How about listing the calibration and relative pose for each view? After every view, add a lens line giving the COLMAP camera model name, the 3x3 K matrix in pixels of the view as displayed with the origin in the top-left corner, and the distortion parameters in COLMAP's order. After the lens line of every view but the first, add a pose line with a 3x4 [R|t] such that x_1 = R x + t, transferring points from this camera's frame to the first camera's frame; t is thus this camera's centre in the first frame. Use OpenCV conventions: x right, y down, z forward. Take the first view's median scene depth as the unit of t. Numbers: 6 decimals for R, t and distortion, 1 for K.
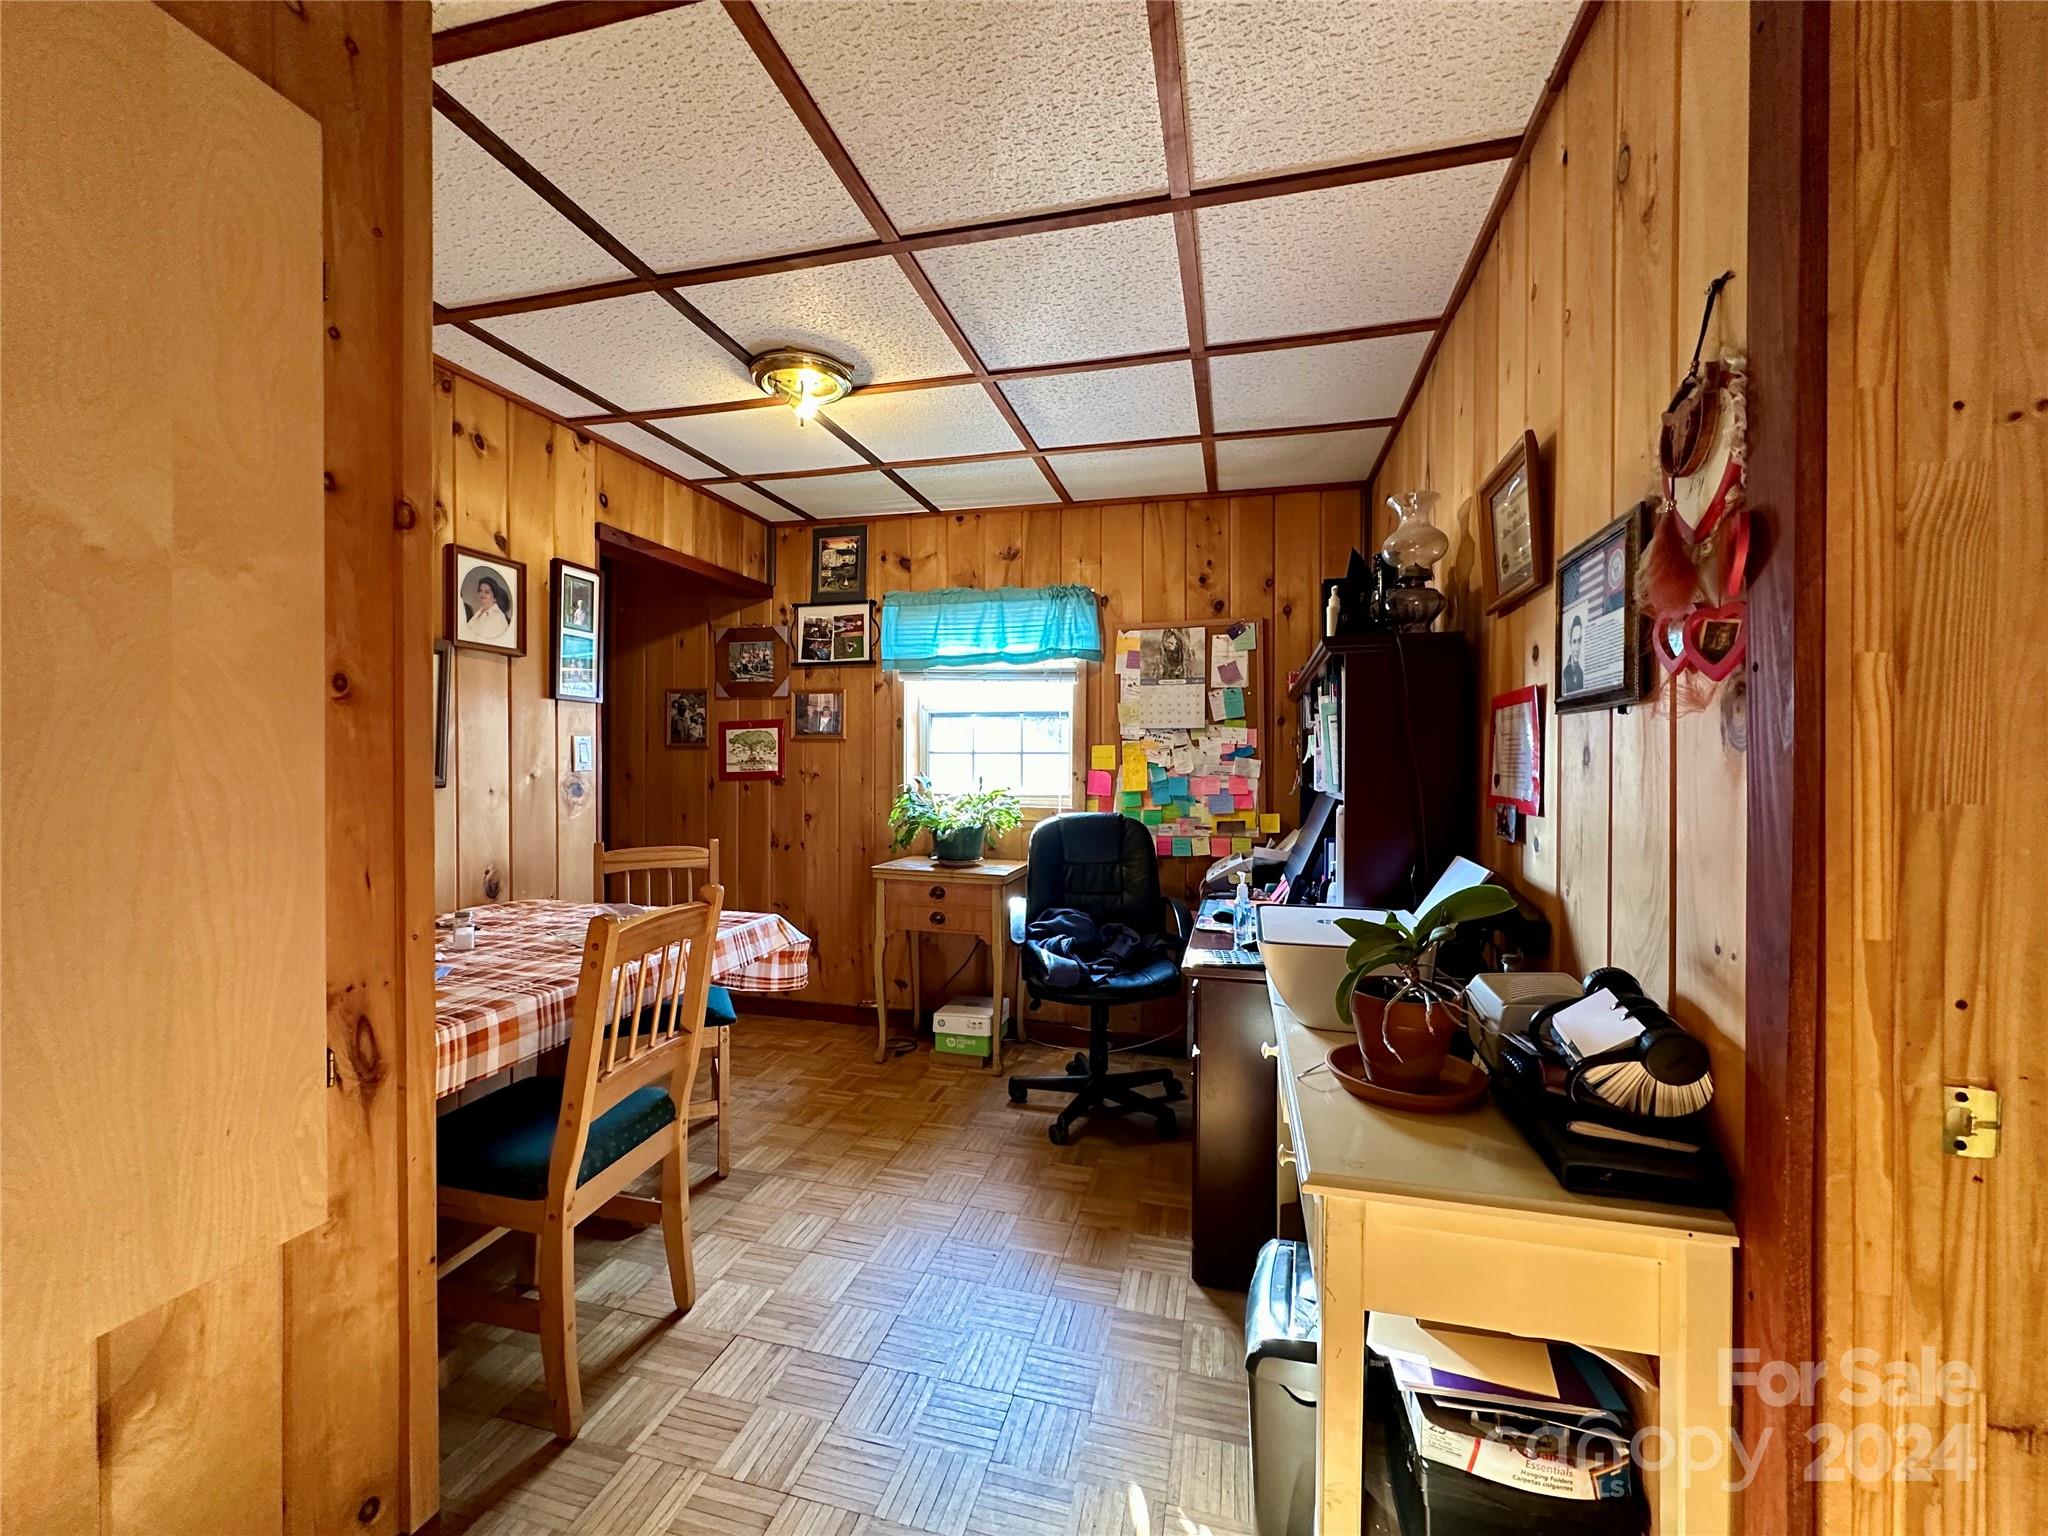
lens RADIAL K [[817.8, 0, 1026.4], [0, 817.8, 767.6], [0, 0, 1]] dist [-0.000300, 0.000334]
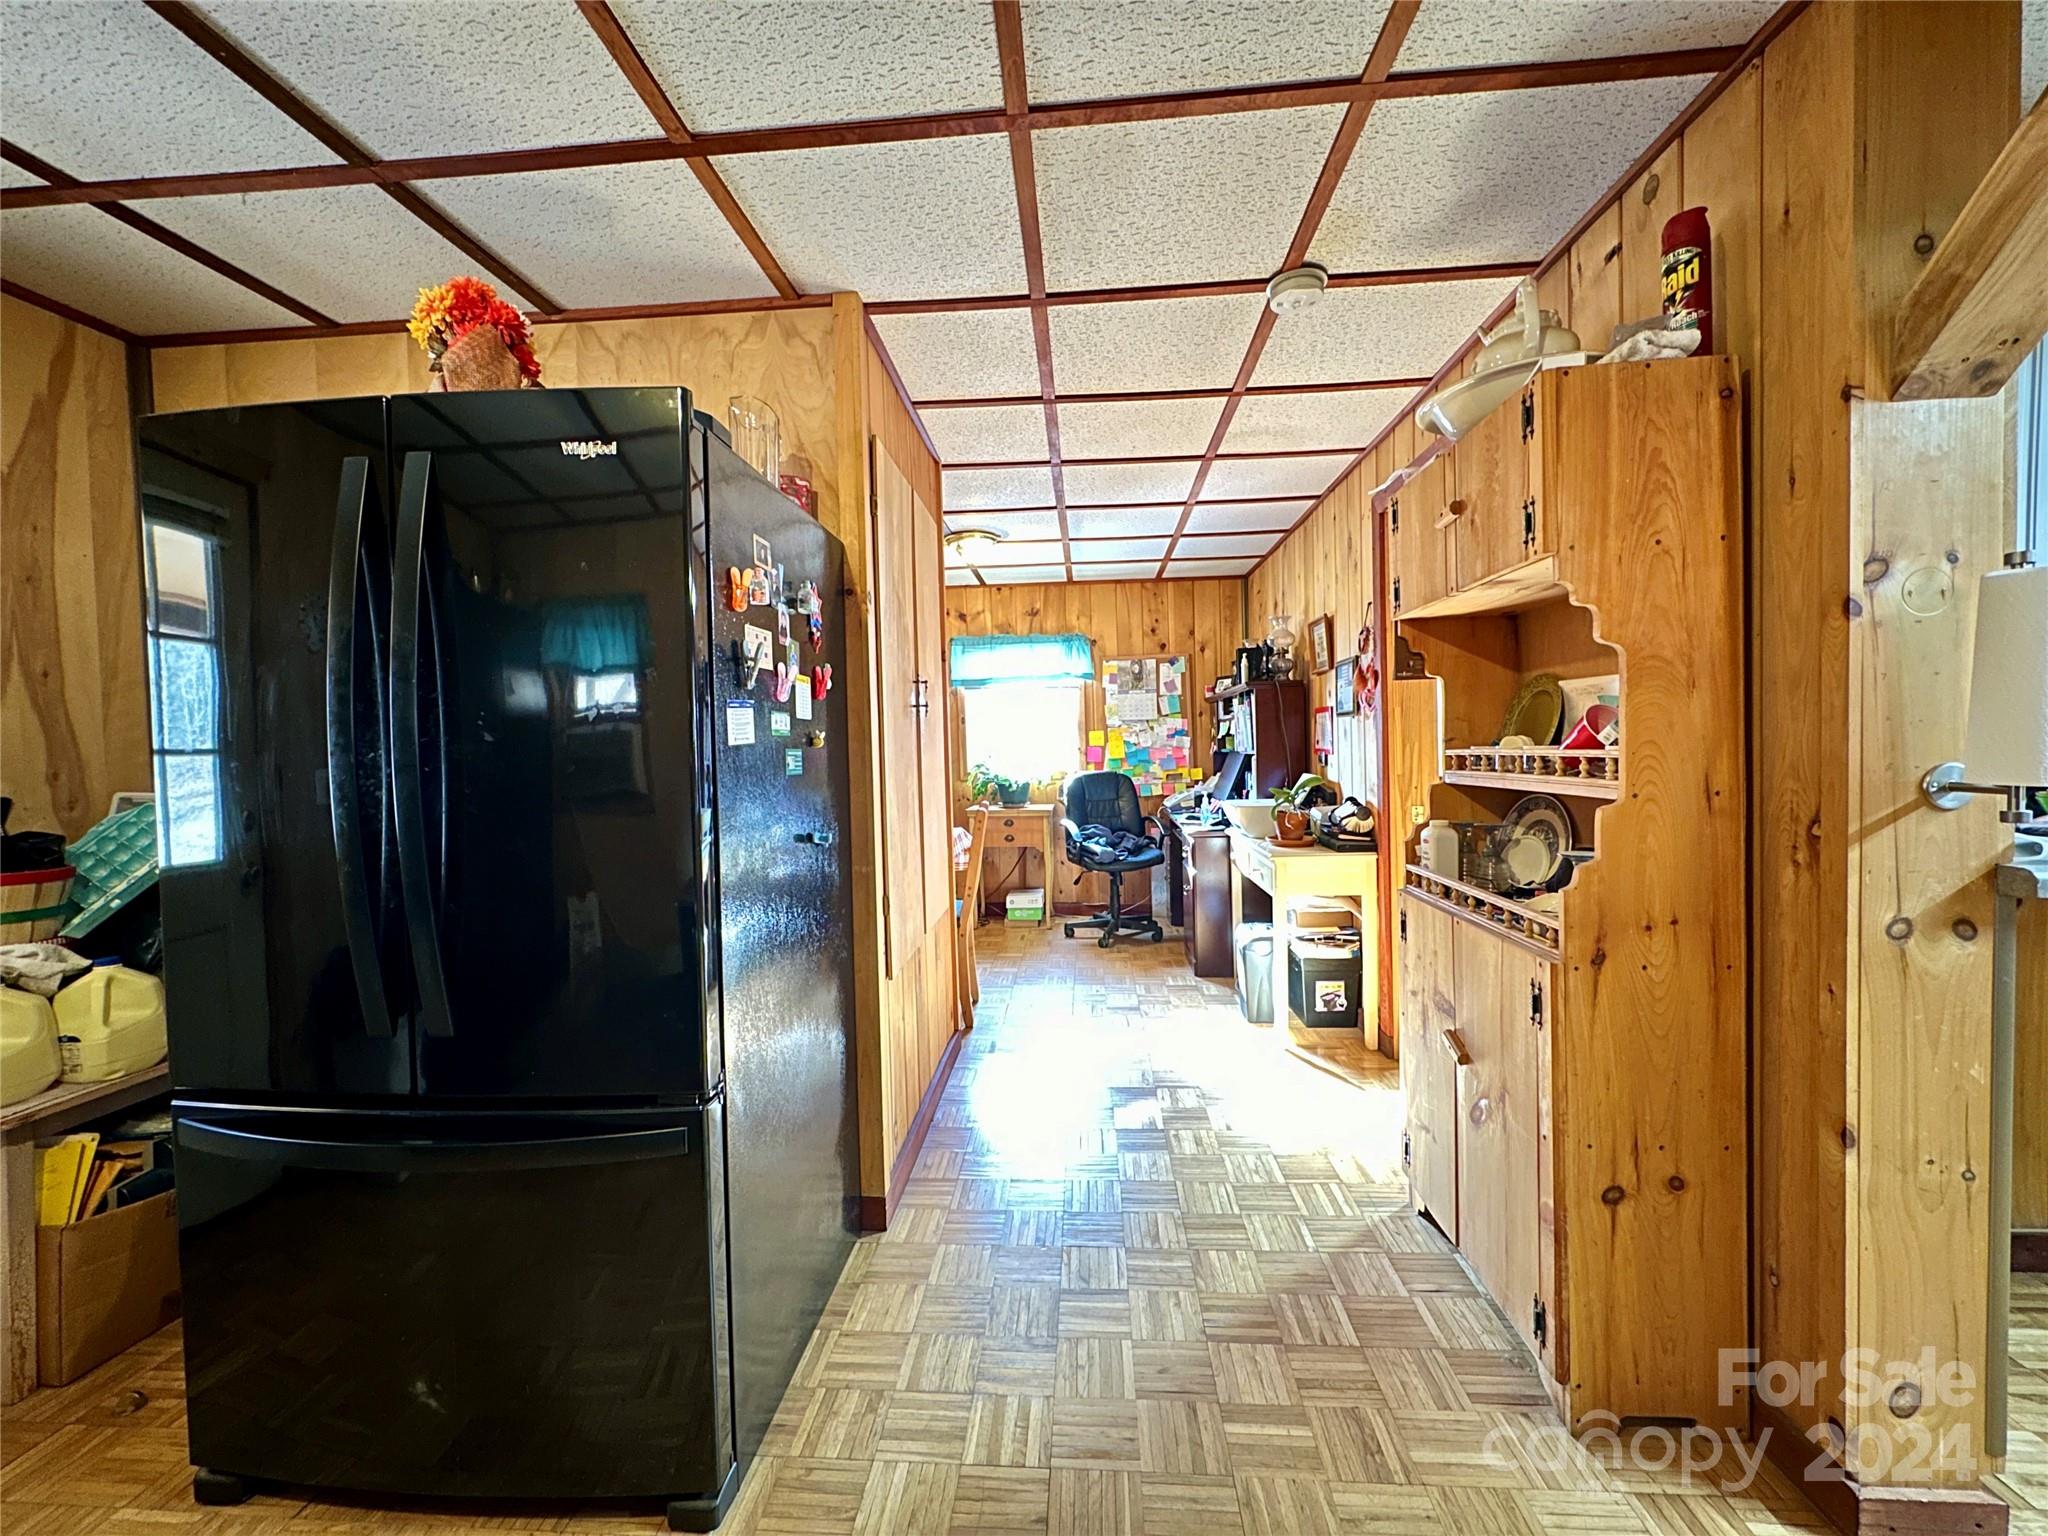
lens RADIAL K [[817.8, 0, 1023.9], [0, 817.8, 762.7], [0, 0, 1]] dist [-0.000300, 0.000334]
pose [[0.983938, -0.035195, 0.175006, -0.353299], [0.032411, 0.999299, 0.018745, 0.001247], [-0.175543, -0.012772, 0.984389, -0.616591]]
